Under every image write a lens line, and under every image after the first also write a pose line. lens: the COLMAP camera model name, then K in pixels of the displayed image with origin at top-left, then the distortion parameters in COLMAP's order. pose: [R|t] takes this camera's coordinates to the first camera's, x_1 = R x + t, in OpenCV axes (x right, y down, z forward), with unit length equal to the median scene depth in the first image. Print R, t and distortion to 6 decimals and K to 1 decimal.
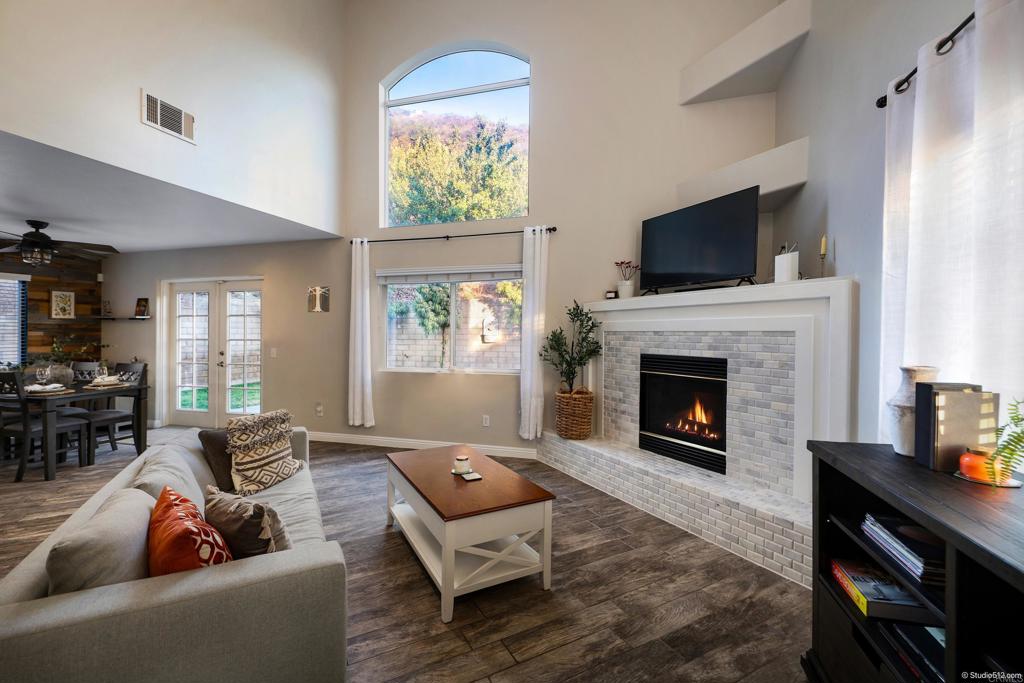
lens RADIAL K [[439.8, 0, 512.0], [0, 439.8, 341.5], [0, 0, 1]] dist [0.002572, 0.000088]
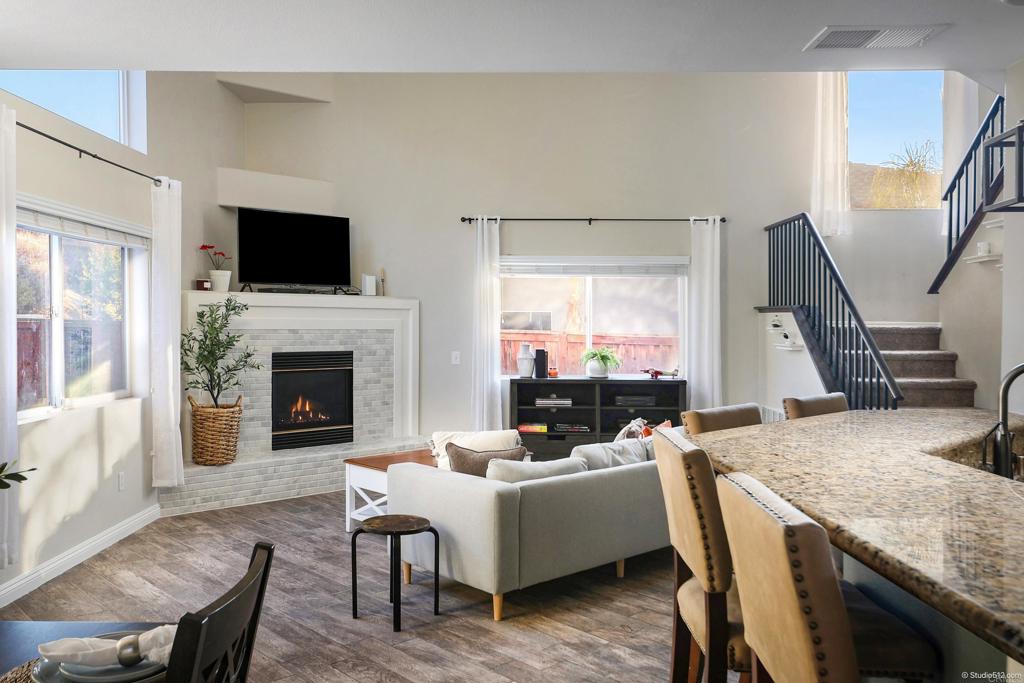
lens RADIAL K [[834.5, 0, 466.5], [0, 834.5, 342.0], [0, 0, 1]] dist [0.002516, 0.001319]
pose [[-0.240671, -0.030113, 0.970140, -1.575421], [0.007961, 0.999424, 0.032997, -0.052198], [-0.970574, 0.015665, -0.240293, 1.019544]]
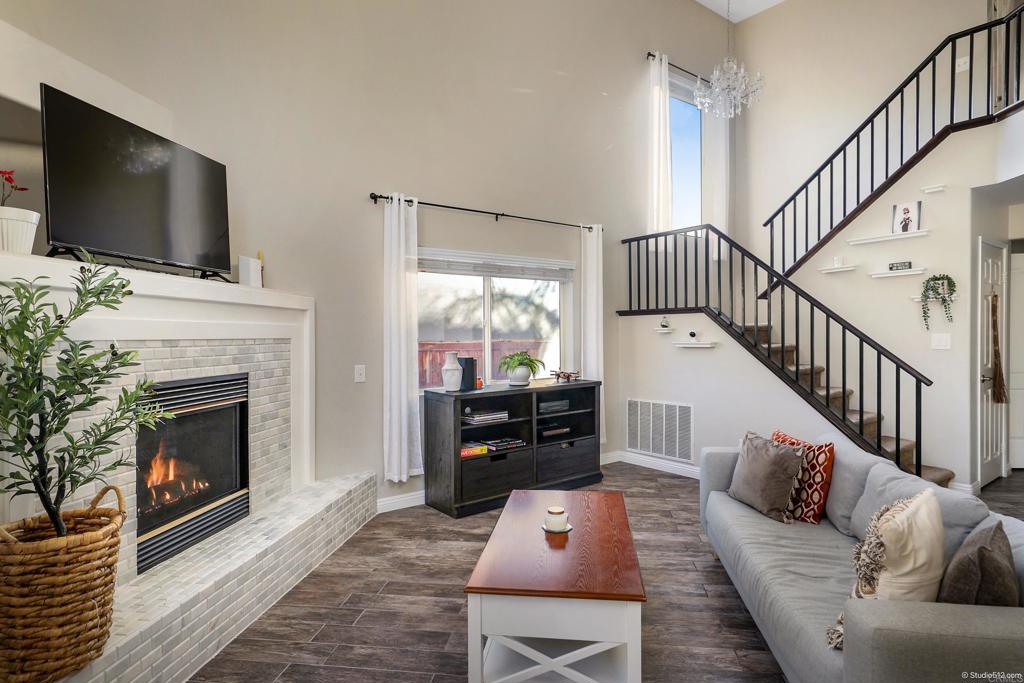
lens RADIAL K [[563.4, 0, 512.0], [0, 563.4, 341.5], [0, 0, 1]] dist [0.015616, 0.000411]
pose [[-0.805062, 0.001489, 0.593189, -0.431123], [0.021733, 0.999399, 0.026988, -0.029468], [-0.592793, 0.034619, -0.804611, 1.254421]]
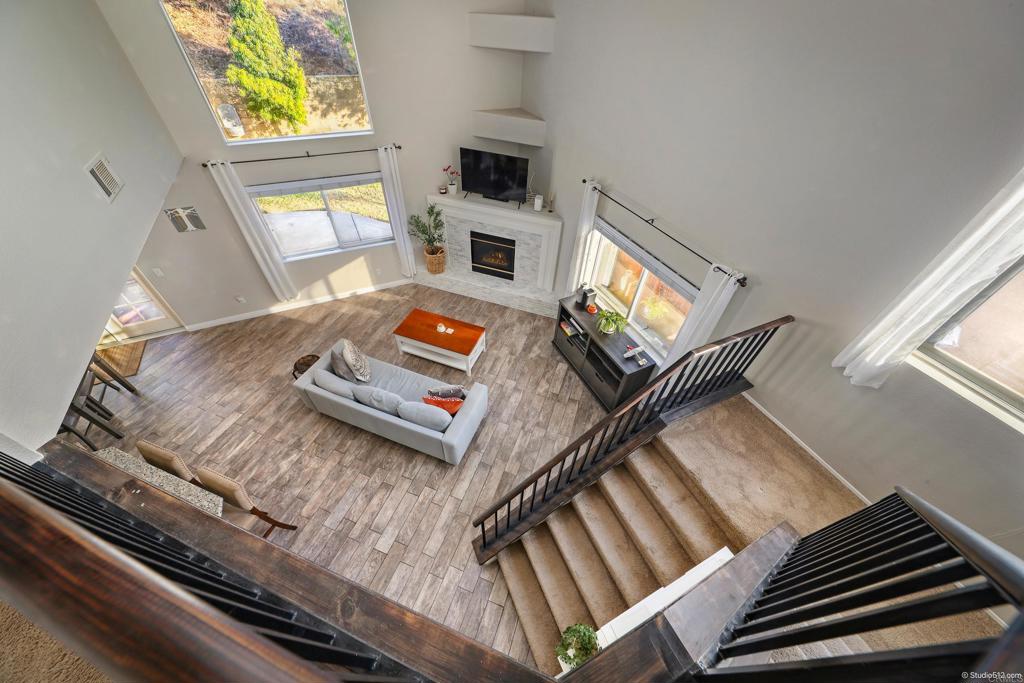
lens RADIAL K [[347.5, 0, 512.0], [0, 347.5, 341.5], [0, 0, 1]] dist [-0.000703, -0.000023]
pose [[0.748625, -0.450437, 0.486485, -0.555915], [-0.022191, 0.716335, 0.697404, -0.710406], [-0.662623, -0.532889, 0.526270, -0.219368]]
